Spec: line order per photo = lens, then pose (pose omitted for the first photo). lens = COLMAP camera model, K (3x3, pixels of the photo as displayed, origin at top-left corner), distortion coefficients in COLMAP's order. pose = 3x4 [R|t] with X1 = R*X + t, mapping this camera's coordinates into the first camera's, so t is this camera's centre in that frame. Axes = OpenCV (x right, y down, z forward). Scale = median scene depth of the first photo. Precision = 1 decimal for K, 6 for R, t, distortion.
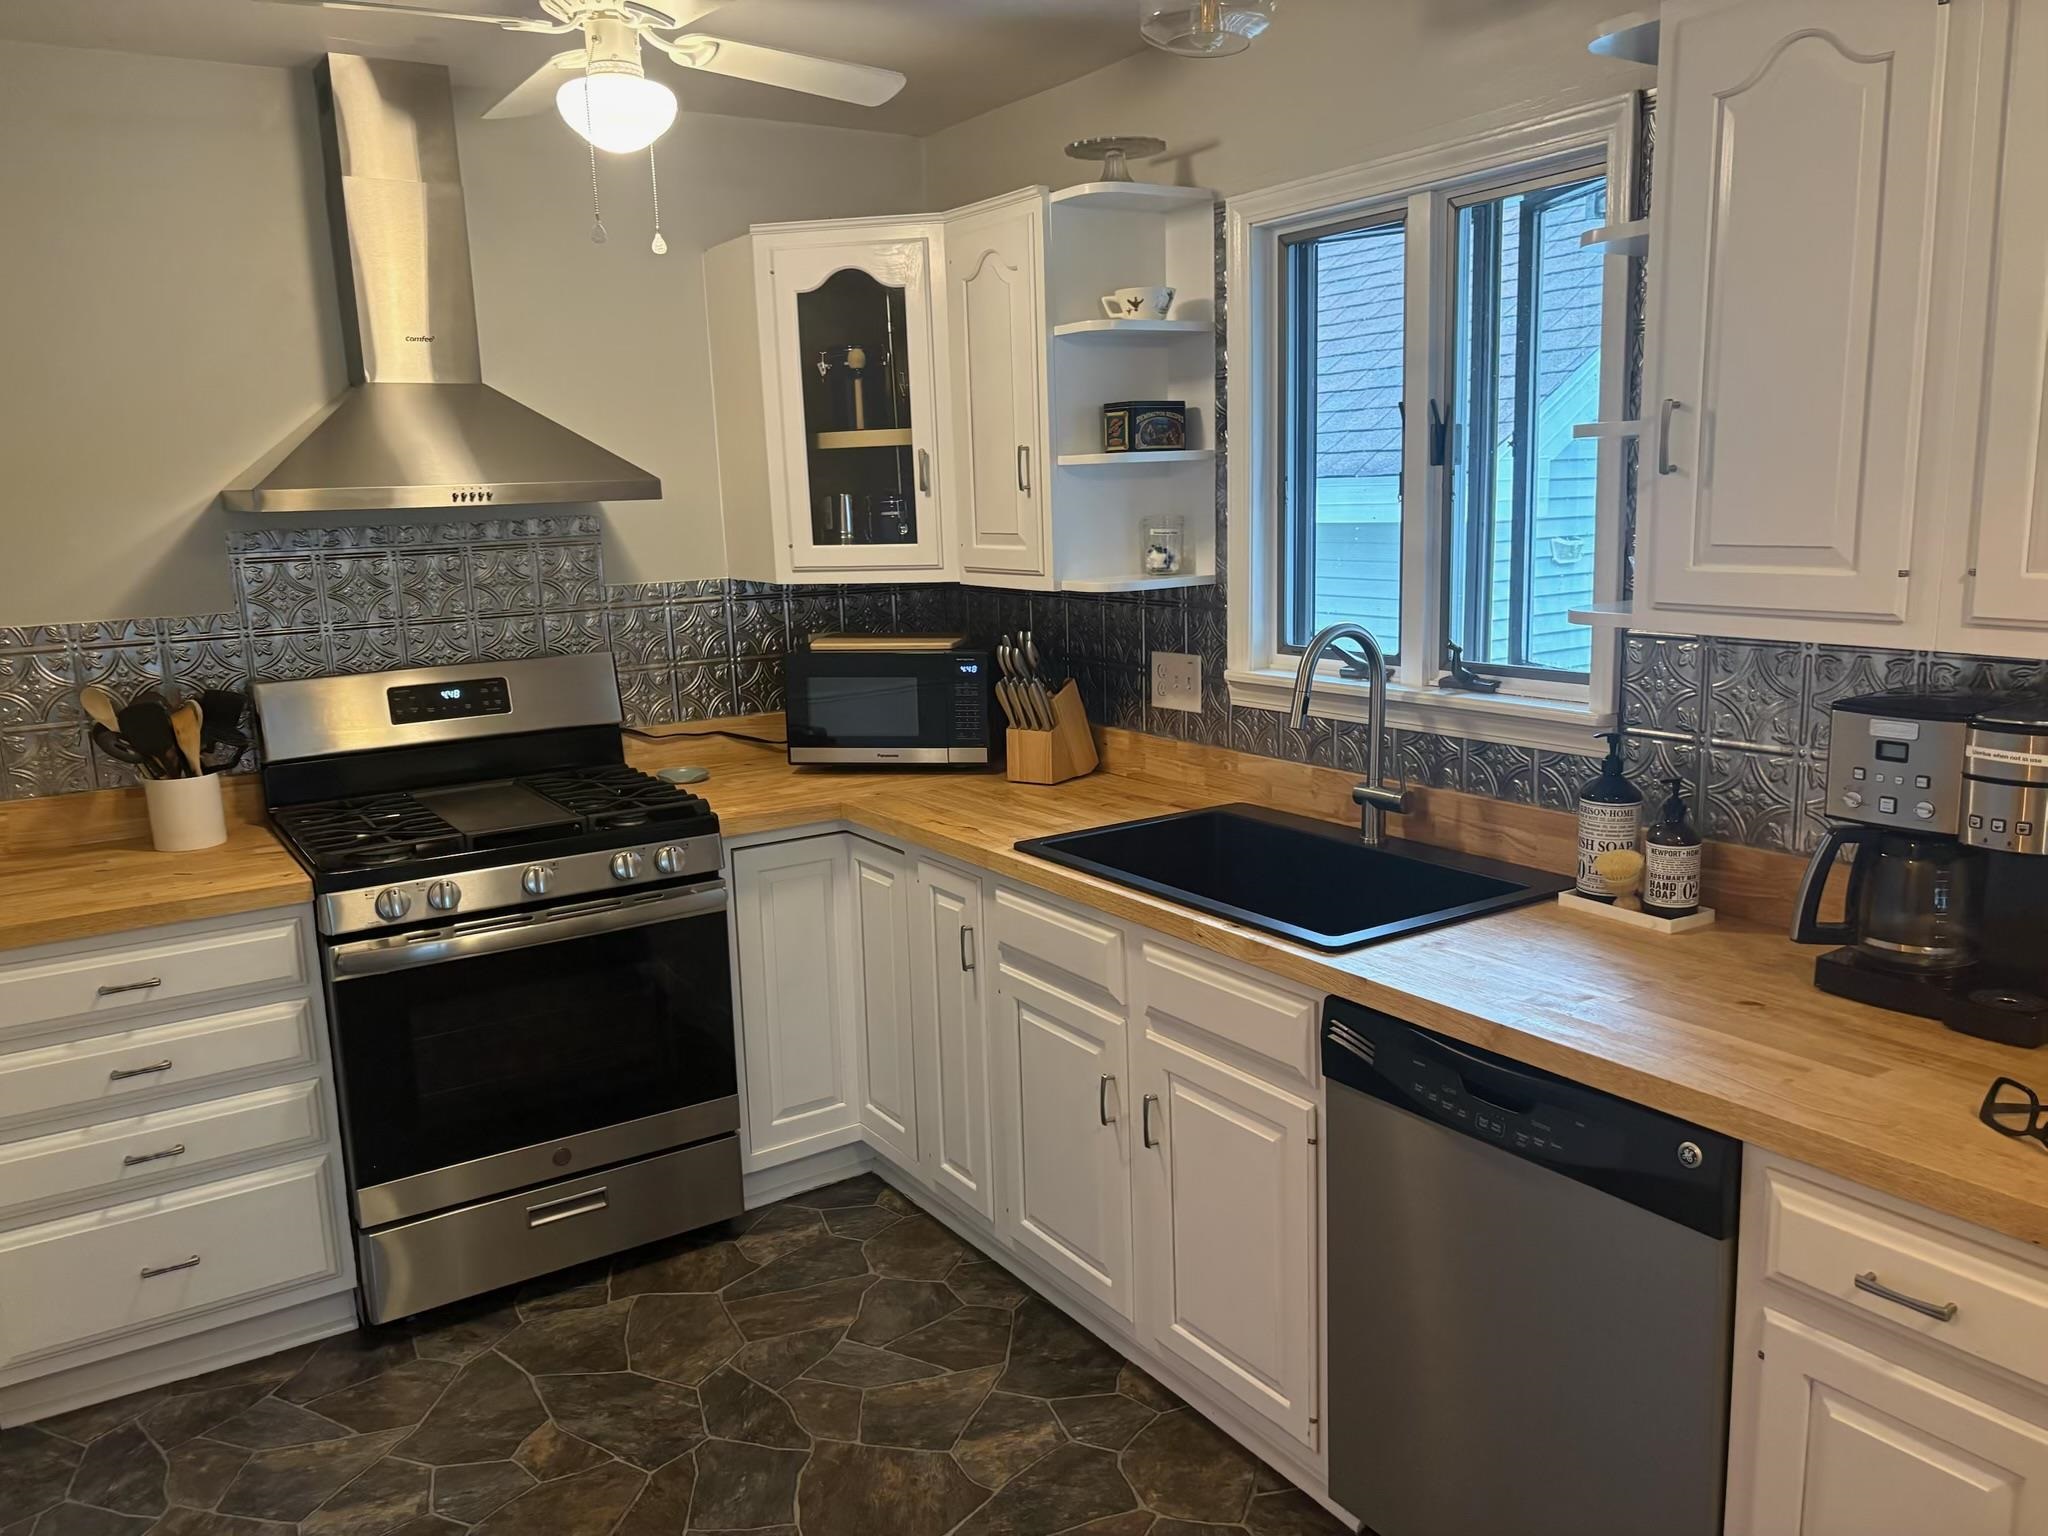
lens RADIAL K [[1524.5, 0, 1028.8], [0, 1524.5, 775.2], [0, 0, 1]] dist [0.066768, -0.081580]
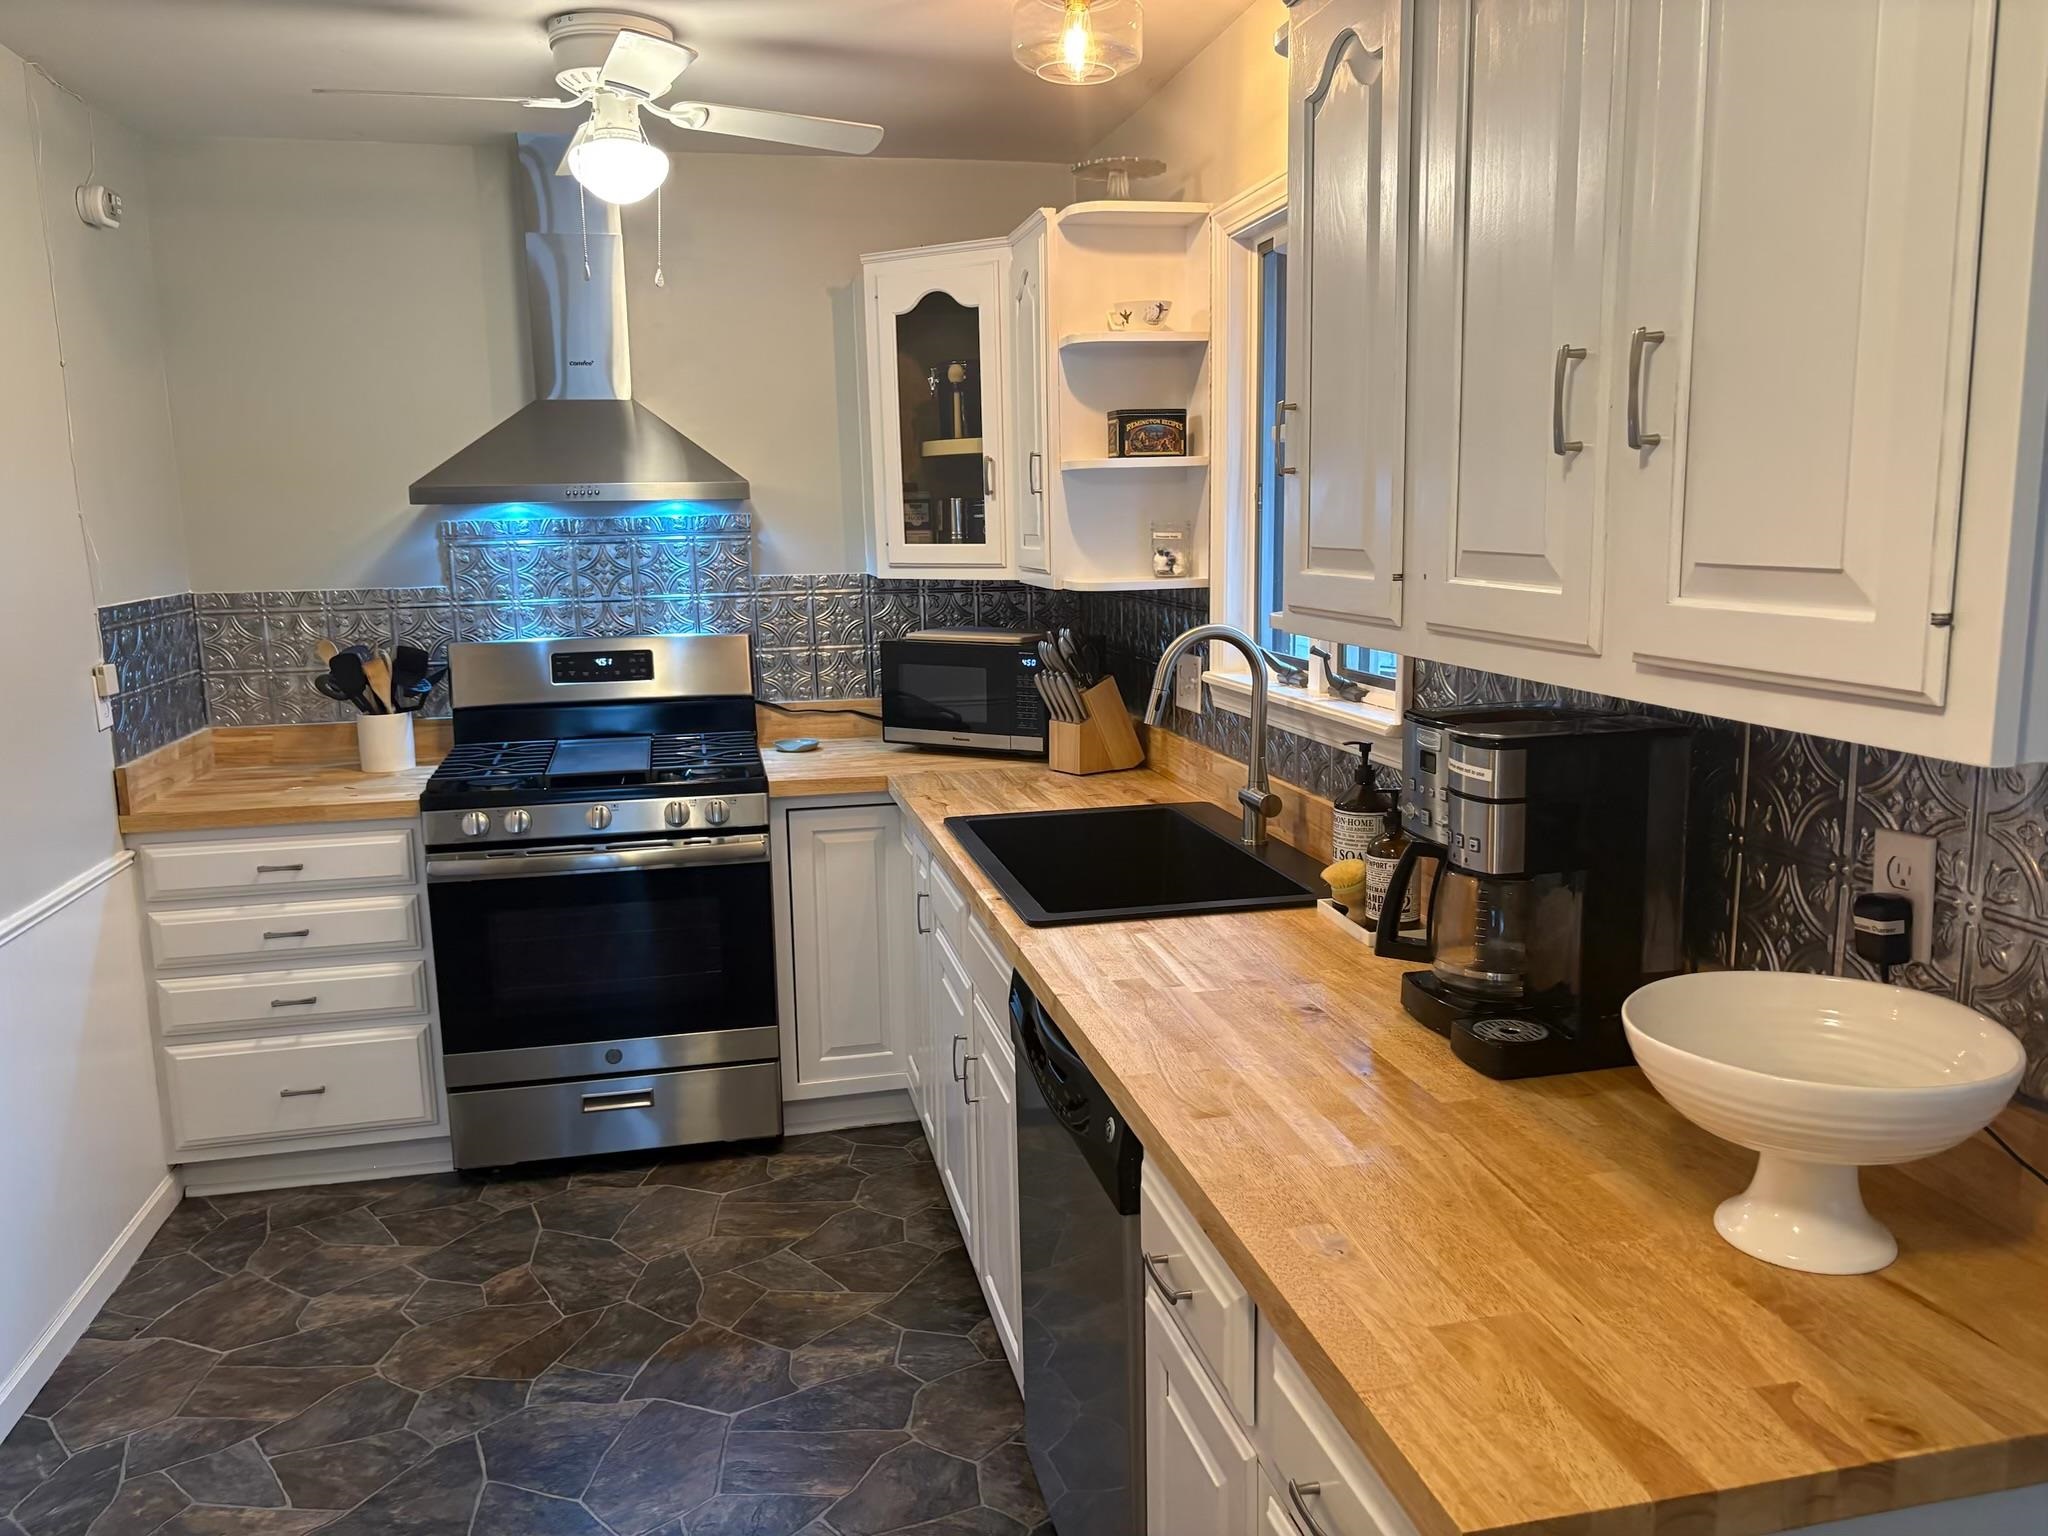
lens RADIAL K [[1526.3, 0, 1043.5], [0, 1526.3, 778.9], [0, 0, 1]] dist [0.066555, -0.075485]
pose [[0.934893, 0.074274, -0.347070, 0.380480], [-0.076769, 0.997027, 0.006575, 0.003923], [0.346527, 0.020497, 0.937816, 0.006773]]
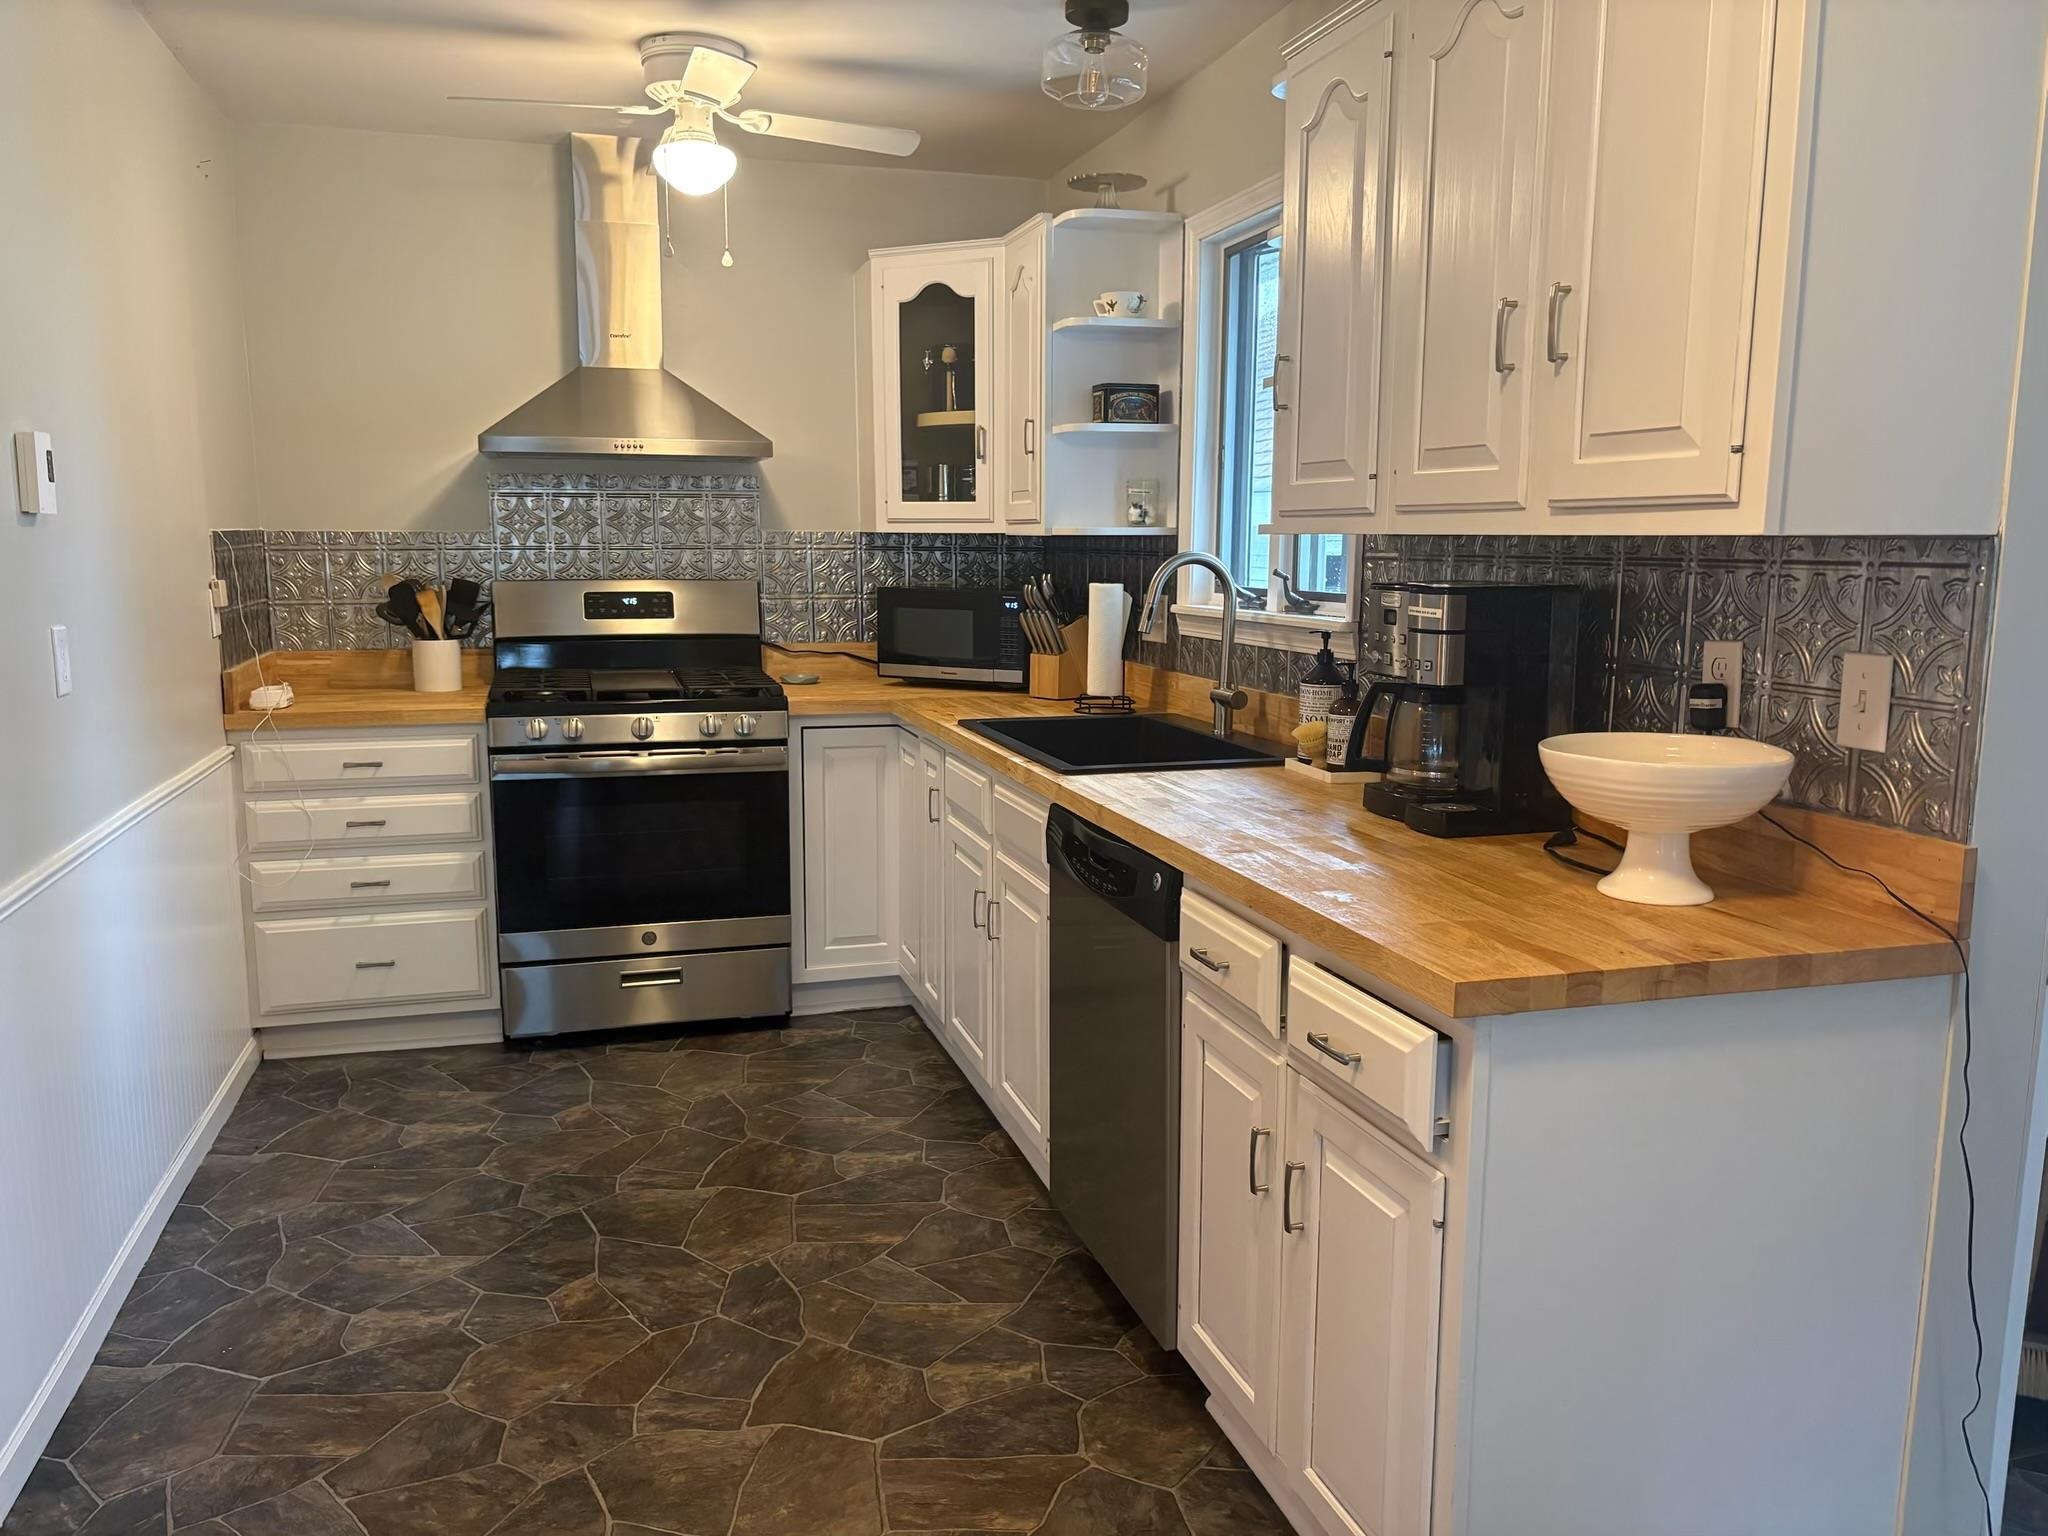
lens RADIAL K [[1524.5, 0, 1028.8], [0, 1524.5, 775.2], [0, 0, 1]] dist [0.066768, -0.081580]
pose [[0.955981, 0.079808, -0.282367, 0.366799], [-0.087880, 0.996002, -0.016015, 0.094796], [0.279961, 0.040124, 0.959173, -0.191807]]
